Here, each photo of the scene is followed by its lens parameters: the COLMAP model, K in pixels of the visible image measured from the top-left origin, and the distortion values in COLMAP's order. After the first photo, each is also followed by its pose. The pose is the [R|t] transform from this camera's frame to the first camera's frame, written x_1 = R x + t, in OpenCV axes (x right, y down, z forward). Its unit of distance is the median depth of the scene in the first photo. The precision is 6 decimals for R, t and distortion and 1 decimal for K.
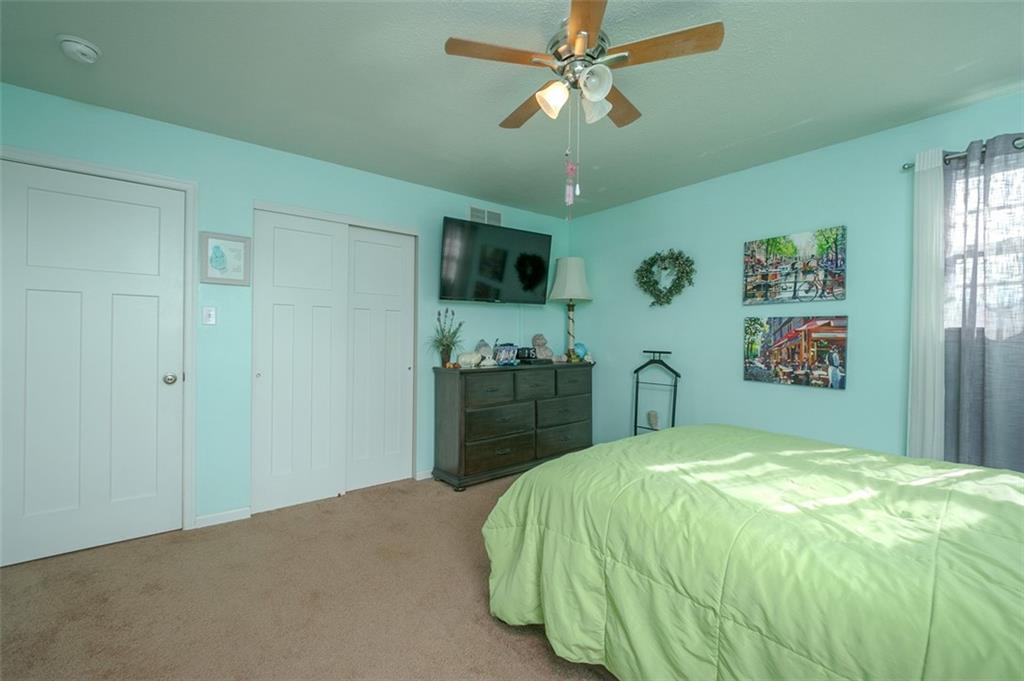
lens RADIAL K [[425.5, 0, 512.0], [0, 425.5, 340.5], [0, 0, 1]] dist [-0.000835, -0.000052]
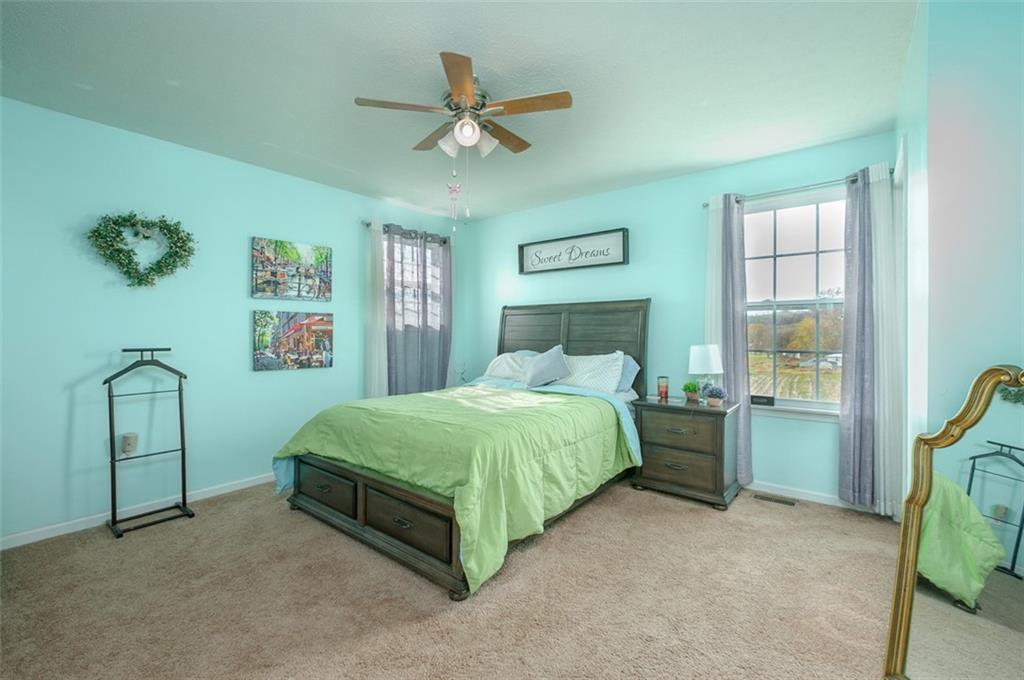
lens RADIAL K [[425.5, 0, 512.0], [0, 425.5, 340.0], [0, 0, 1]] dist [-0.000835, -0.000052]
pose [[-0.209372, -0.024393, 0.977532, -0.621807], [0.011772, 0.999553, 0.027464, -0.003157], [-0.977765, 0.017257, -0.208991, 0.646169]]
